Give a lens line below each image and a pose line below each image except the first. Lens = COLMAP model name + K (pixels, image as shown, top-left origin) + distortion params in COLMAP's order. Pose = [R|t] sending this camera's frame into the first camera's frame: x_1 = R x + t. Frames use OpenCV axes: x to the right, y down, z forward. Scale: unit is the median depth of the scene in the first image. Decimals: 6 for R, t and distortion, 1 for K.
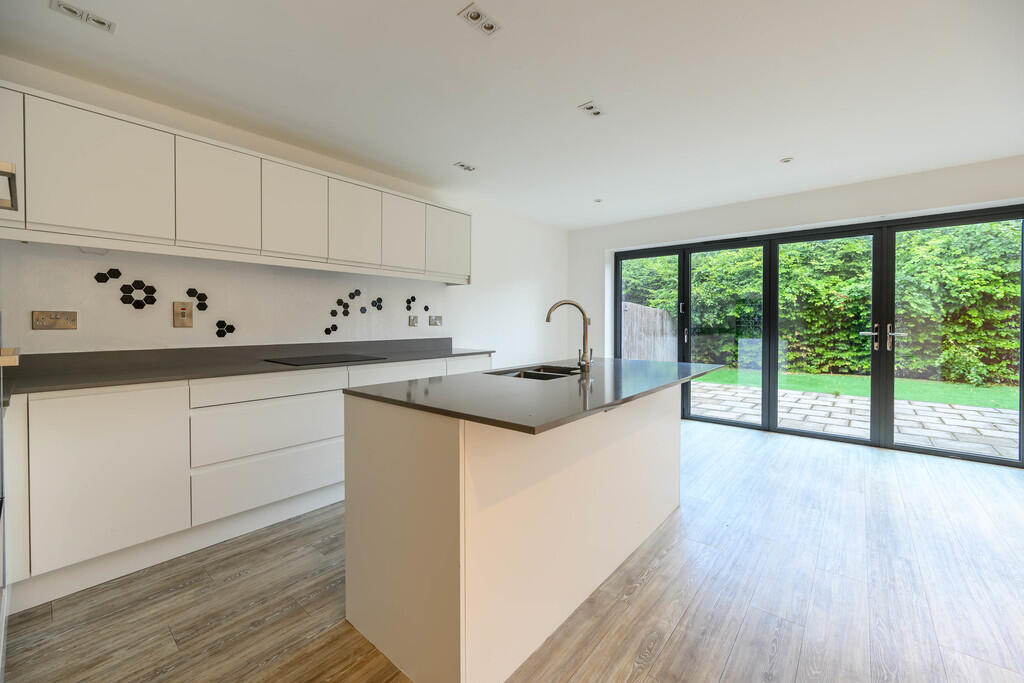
lens RADIAL K [[414.8, 0, 515.8], [0, 414.8, 328.4], [0, 0, 1]] dist [0.000315, -0.000037]
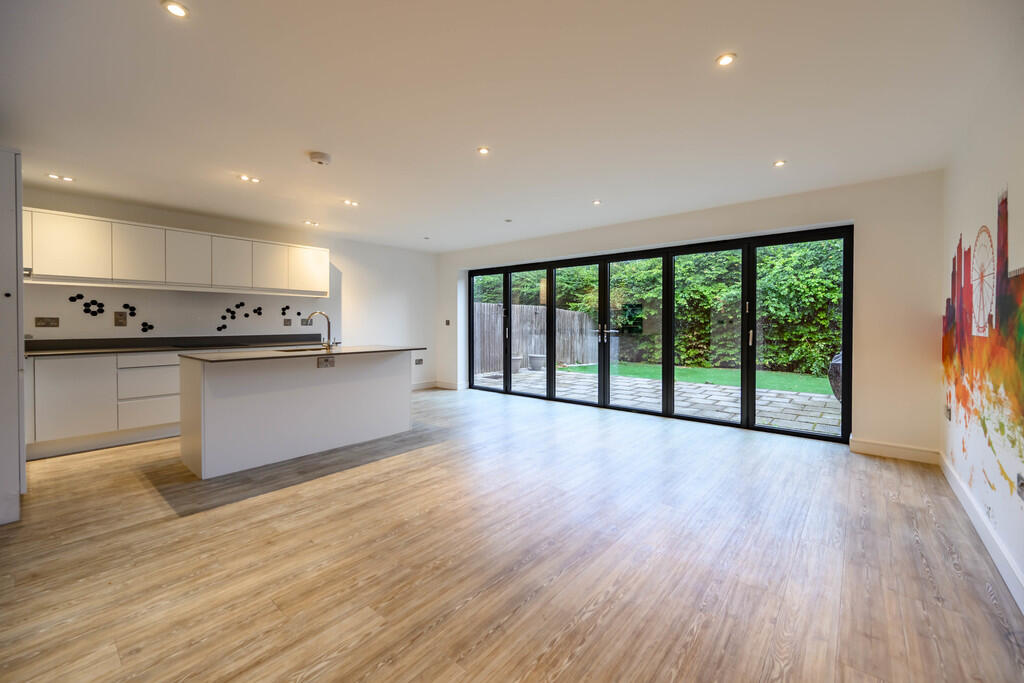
lens RADIAL K [[414.0, 0, 510.5], [0, 414.0, 327.8], [0, 0, 1]] dist [-0.000569, -0.000066]
pose [[0.999867, 0.001058, -0.016262, 0.230695], [-0.001097, 0.999997, -0.002368, 0.001843], [0.016260, 0.002386, 0.999865, -0.190516]]
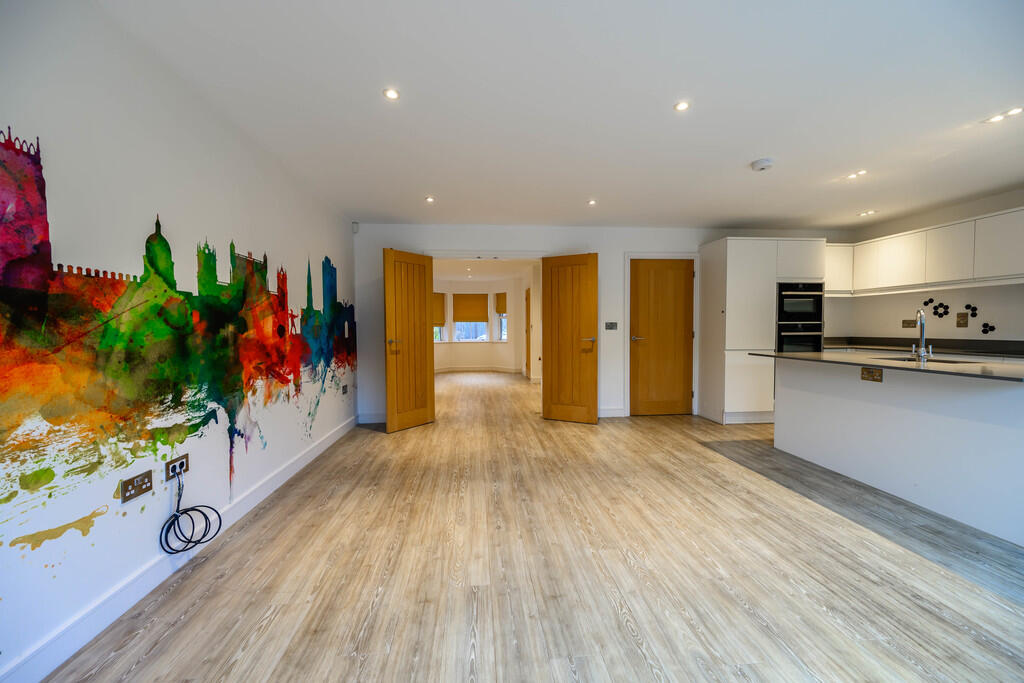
lens RADIAL K [[398.6, 0, 527.8], [0, 398.6, 340.9], [0, 0, 1]] dist [-0.000896, -0.000052]
pose [[-0.683487, 0.031363, -0.729289, 0.441249], [-0.002175, 0.998985, 0.045000, -0.004337], [0.729960, 0.032343, -0.682725, 0.213763]]
